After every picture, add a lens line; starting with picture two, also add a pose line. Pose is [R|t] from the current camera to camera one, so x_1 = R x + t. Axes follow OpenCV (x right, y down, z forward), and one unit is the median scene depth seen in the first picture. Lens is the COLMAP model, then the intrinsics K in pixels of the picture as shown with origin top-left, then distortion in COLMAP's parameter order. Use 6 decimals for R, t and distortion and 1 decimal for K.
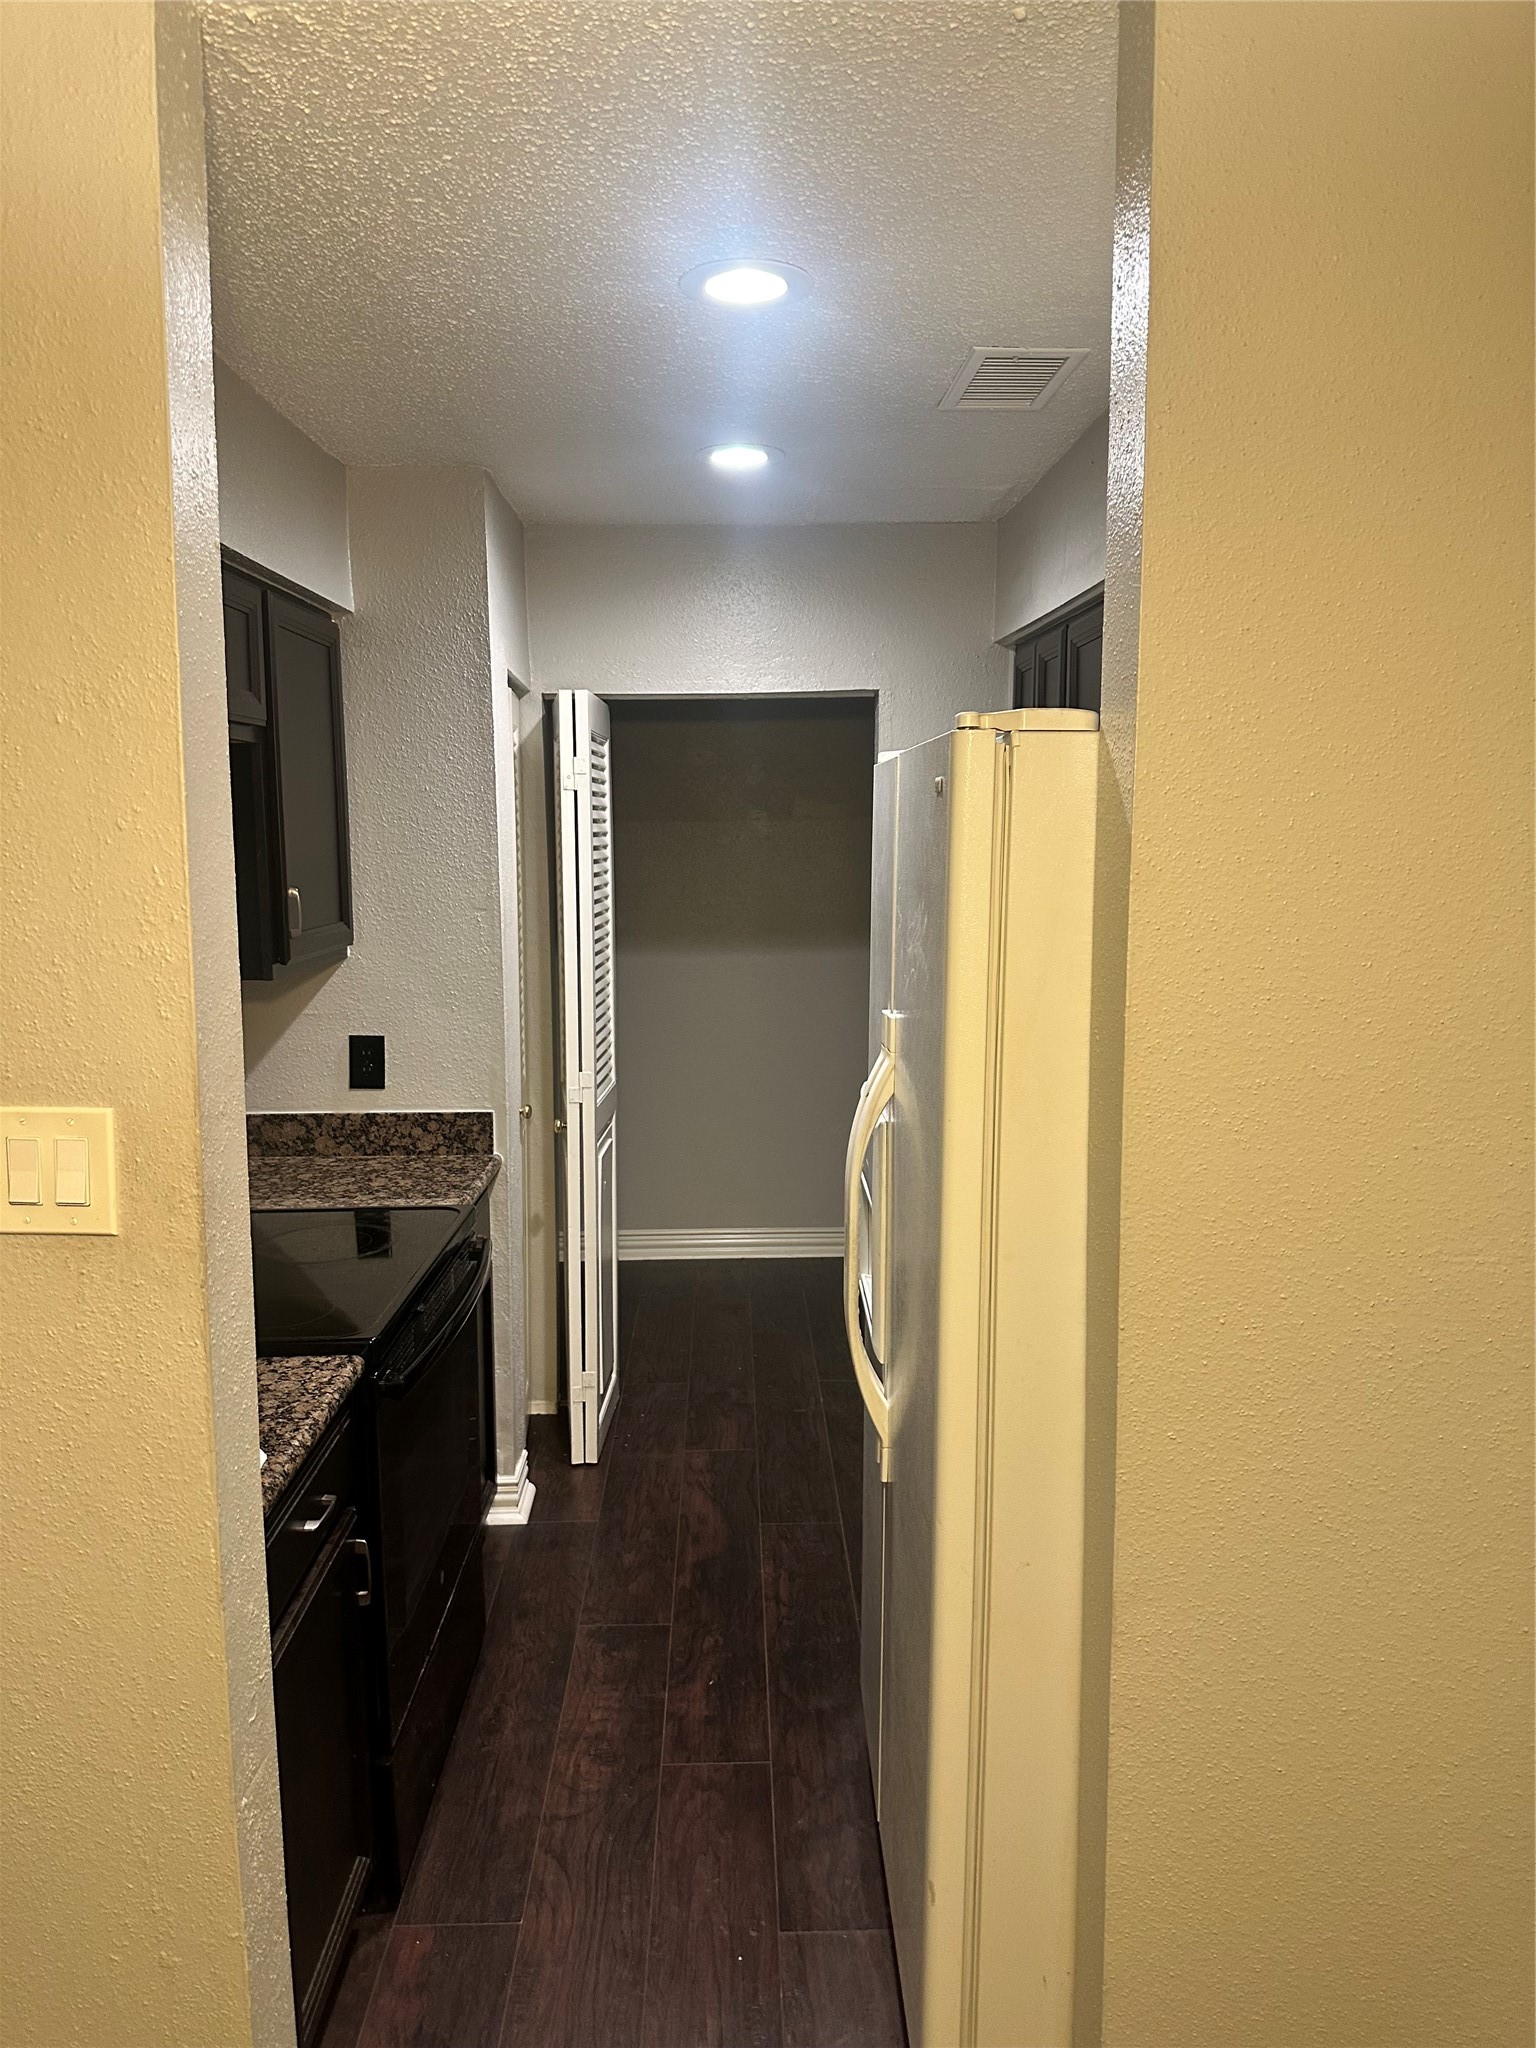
lens RADIAL K [[1412.5, 0, 772.7], [0, 1412.5, 1002.6], [0, 0, 1]] dist [0.069882, -0.093376]
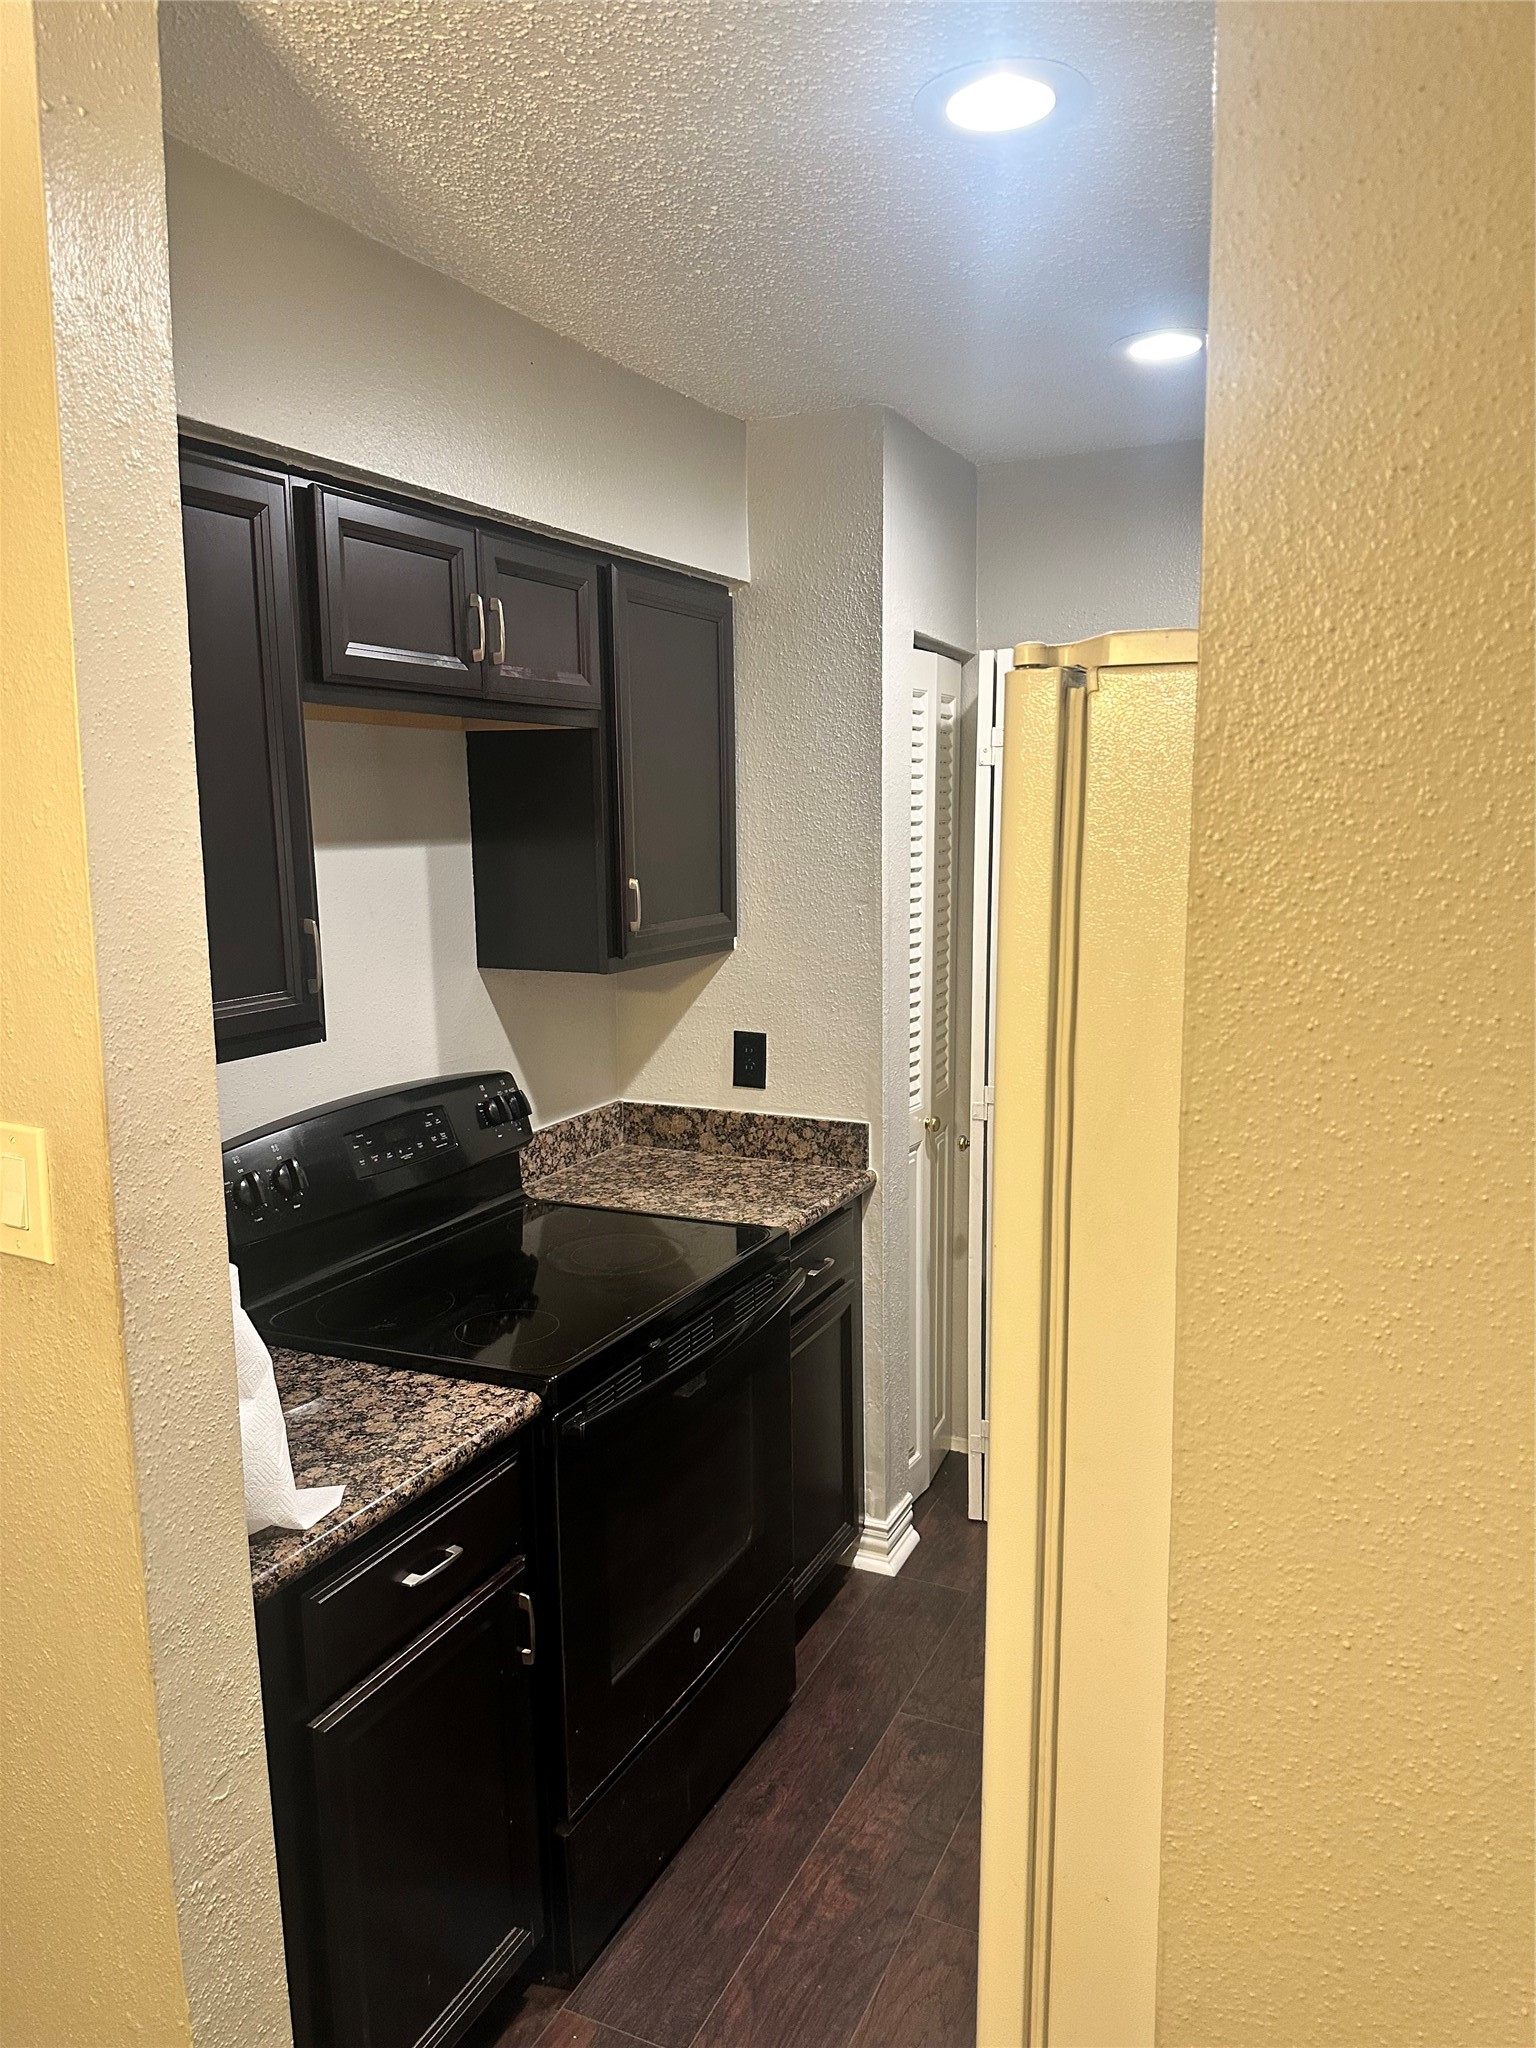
lens RADIAL K [[1431.2, 0, 768.0], [0, 1431.2, 1024.0], [0, 0, 1]] dist [0.066323, -0.086432]
pose [[0.894523, 0.058713, -0.443150, 0.149002], [-0.045144, 0.998134, 0.041117, -0.021679], [0.444737, -0.016774, 0.895504, 0.148977]]
